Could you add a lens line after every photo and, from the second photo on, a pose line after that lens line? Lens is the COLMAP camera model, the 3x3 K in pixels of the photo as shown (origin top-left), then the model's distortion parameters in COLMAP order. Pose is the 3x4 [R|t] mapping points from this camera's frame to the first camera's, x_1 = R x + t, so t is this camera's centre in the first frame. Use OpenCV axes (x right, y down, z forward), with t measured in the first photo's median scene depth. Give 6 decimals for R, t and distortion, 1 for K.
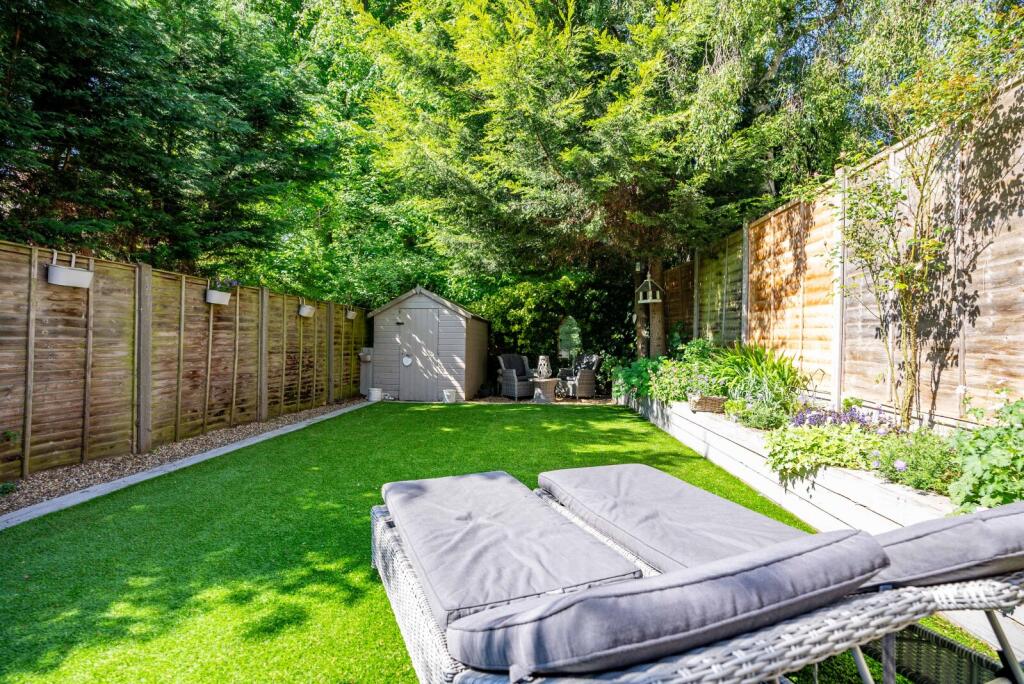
lens RADIAL K [[508.4, 0, 513.9], [0, 508.4, 341.7], [0, 0, 1]] dist [-0.000210, 0.000013]
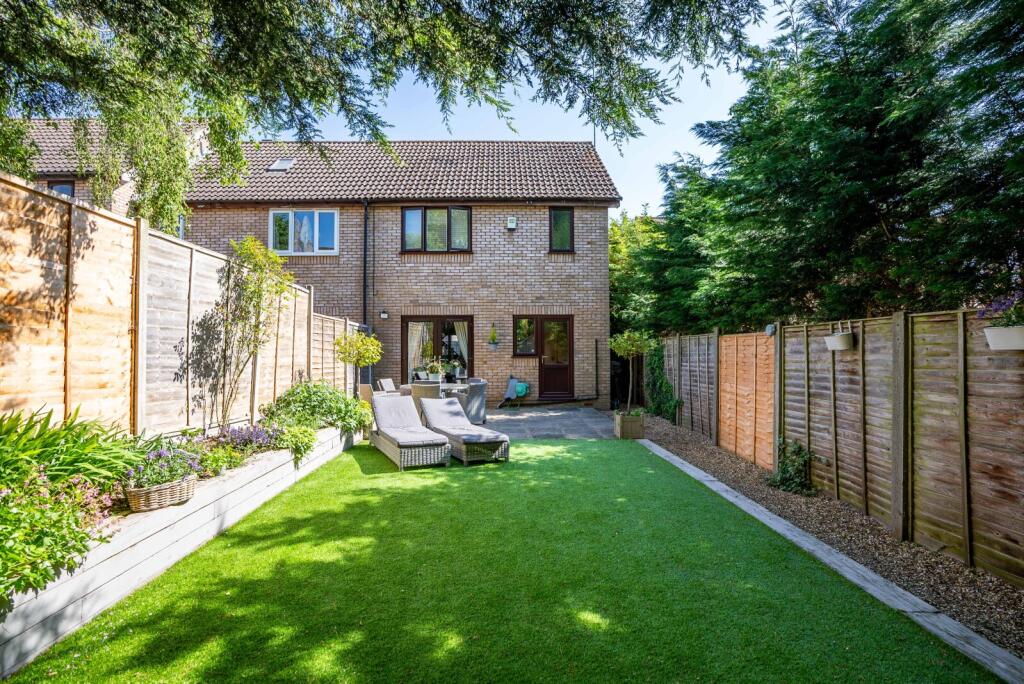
lens RADIAL K [[473.6, 0, 510.8], [0, 473.6, 343.5], [0, 0, 1]] dist [0.004169, 0.000535]
pose [[-0.995320, -0.023920, -0.093630, -0.012715], [-0.021787, 0.999481, -0.023742, -0.082235], [0.094149, -0.021591, -0.995324, 2.035900]]
